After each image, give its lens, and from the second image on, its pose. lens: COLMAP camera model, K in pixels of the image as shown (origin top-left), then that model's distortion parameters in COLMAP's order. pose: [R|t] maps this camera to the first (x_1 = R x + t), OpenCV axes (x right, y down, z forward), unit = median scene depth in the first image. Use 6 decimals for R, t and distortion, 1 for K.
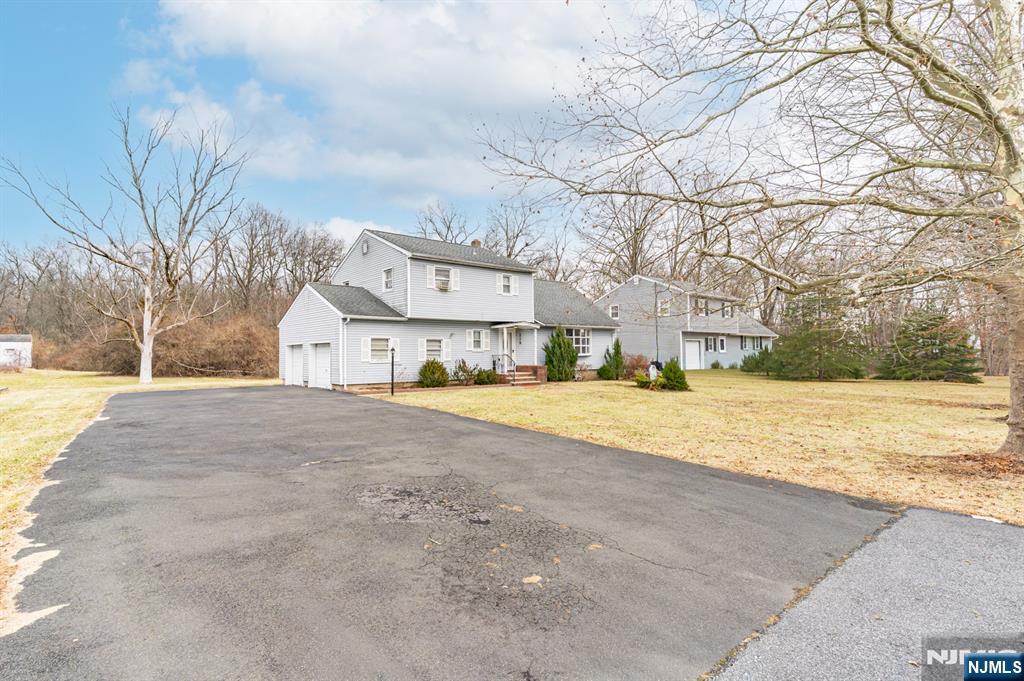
lens RADIAL K [[498.8, 0, 503.1], [0, 498.8, 338.8], [0, 0, 1]] dist [-0.000505, -0.000827]
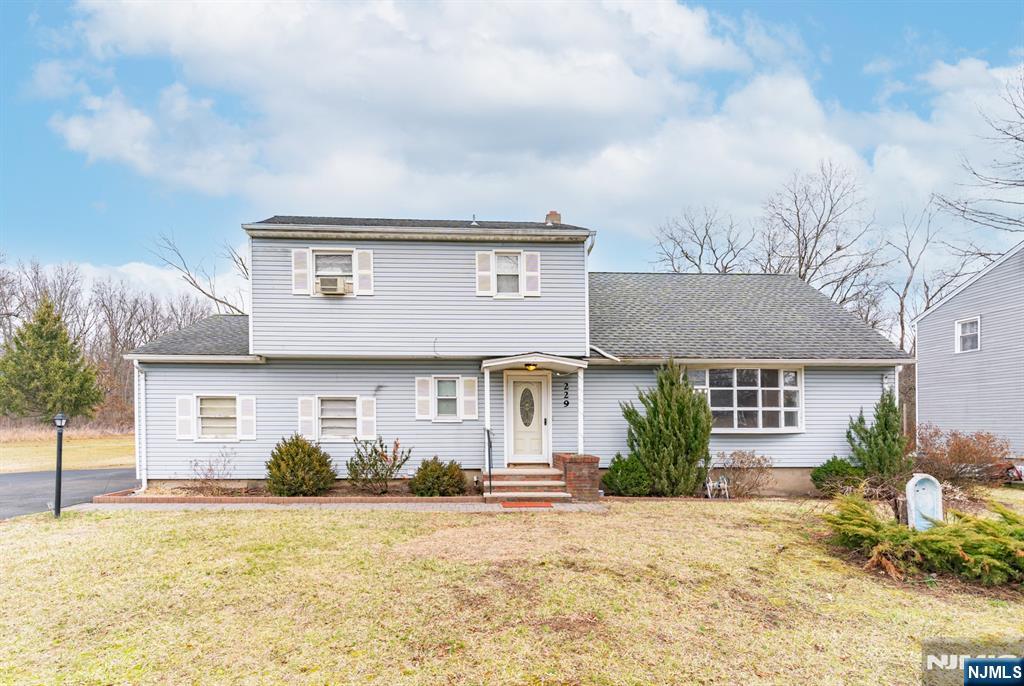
lens RADIAL K [[528.2, 0, 513.0], [0, 528.2, 417.7], [0, 0, 1]] dist [-0.040904, -0.001332]
pose [[0.797489, 0.004512, -0.603317, 0.301034], [0.010725, 0.999708, 0.021653, 0.010889], [0.603238, -0.023739, 0.797208, 0.629092]]
